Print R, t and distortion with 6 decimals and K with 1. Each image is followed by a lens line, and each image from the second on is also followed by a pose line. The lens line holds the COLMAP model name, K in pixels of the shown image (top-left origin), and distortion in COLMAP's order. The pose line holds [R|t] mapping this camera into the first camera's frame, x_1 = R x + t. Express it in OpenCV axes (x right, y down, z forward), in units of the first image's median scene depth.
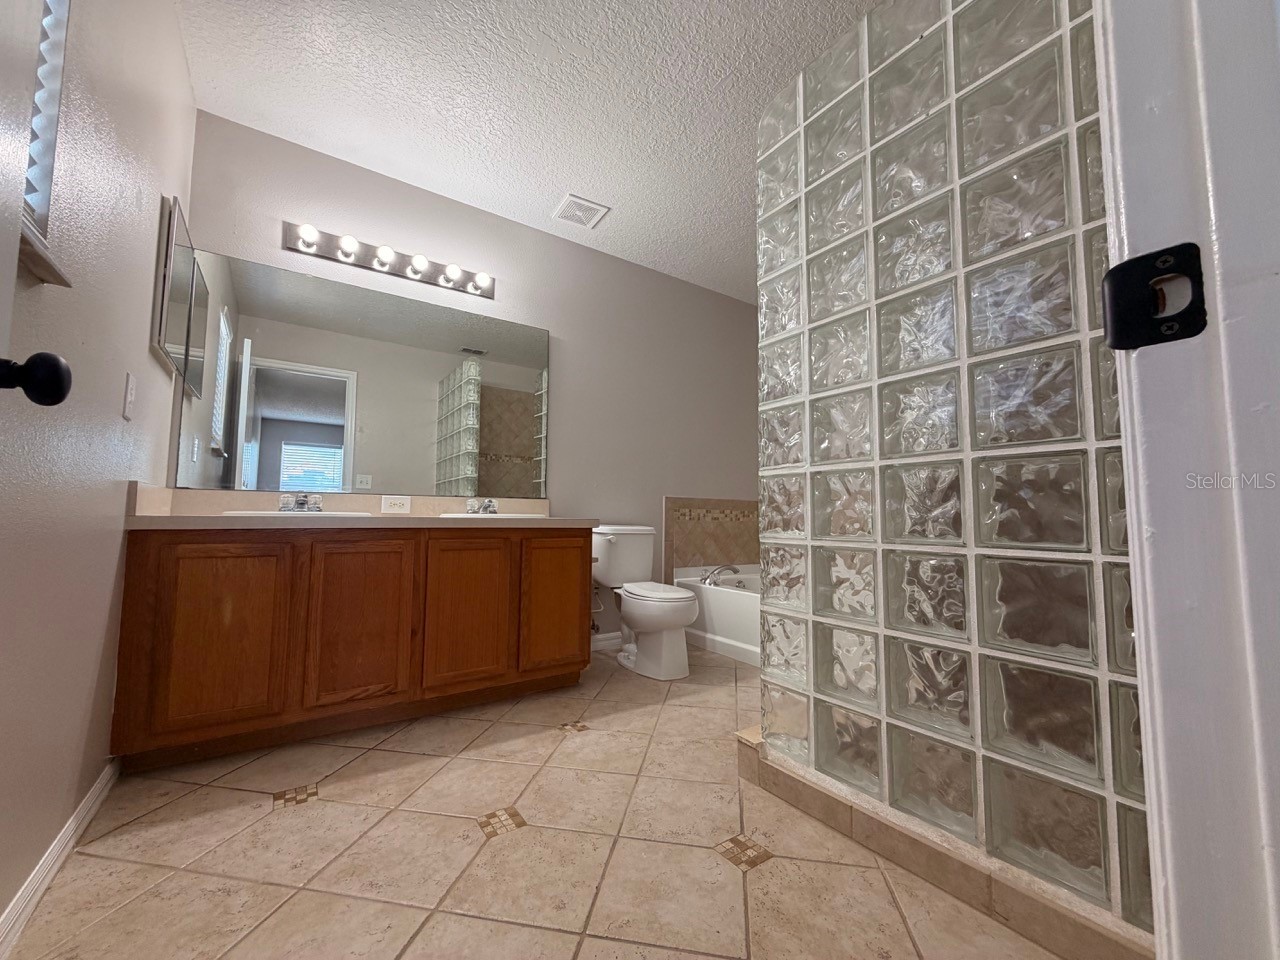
lens RADIAL K [[512.7, 0, 638.2], [0, 512.7, 479.7], [0, 0, 1]] dist [-0.001131, 0.001294]
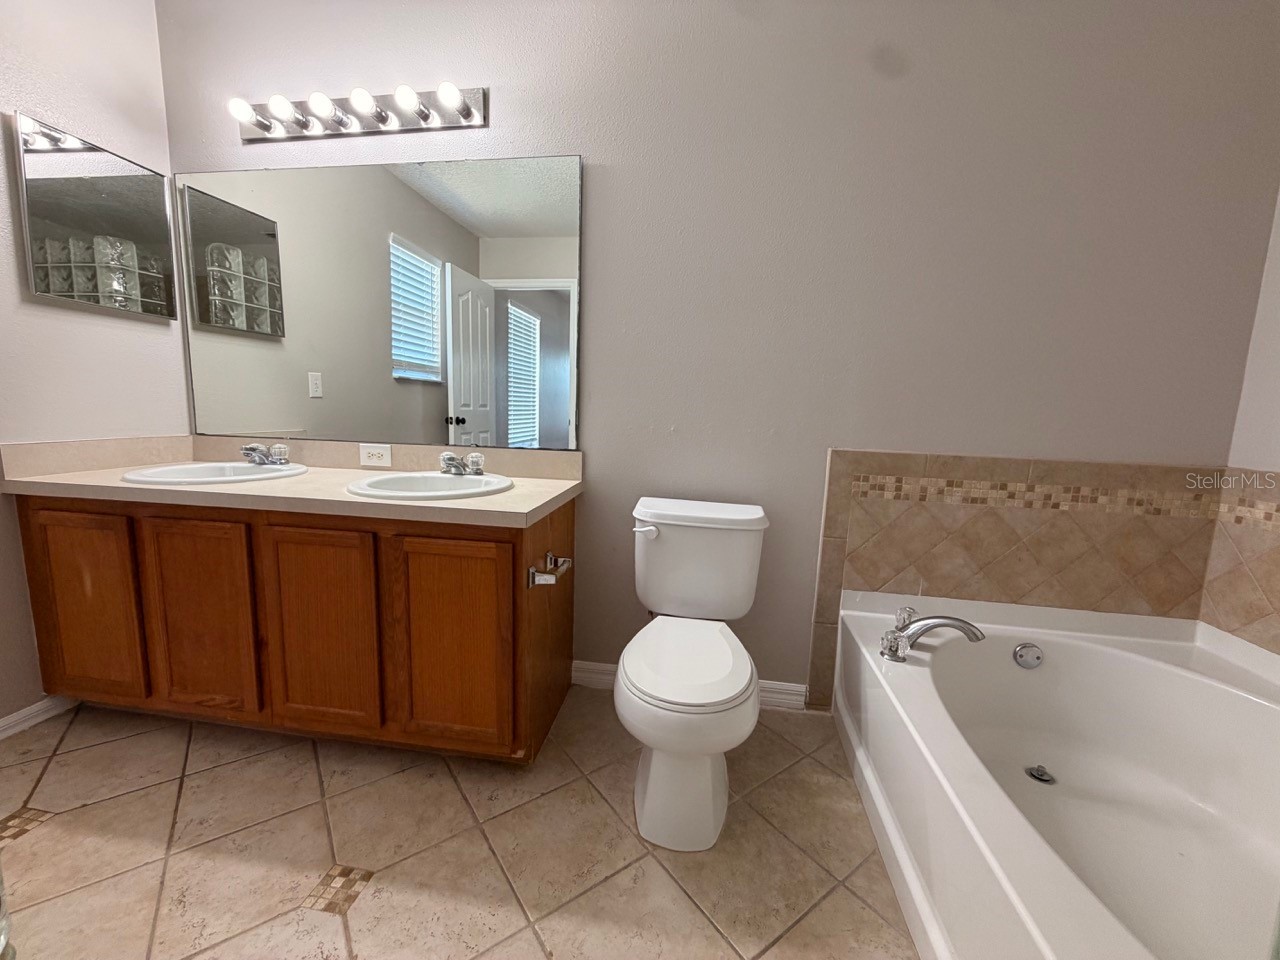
lens RADIAL K [[512.7, 0, 636.1], [0, 512.7, 477.3], [0, 0, 1]] dist [-0.001131, 0.001294]
pose [[0.722777, 0.106738, -0.682789, 0.367628], [0.026013, 0.983098, 0.181221, -0.051726], [0.690592, -0.148743, 0.707784, 0.722220]]
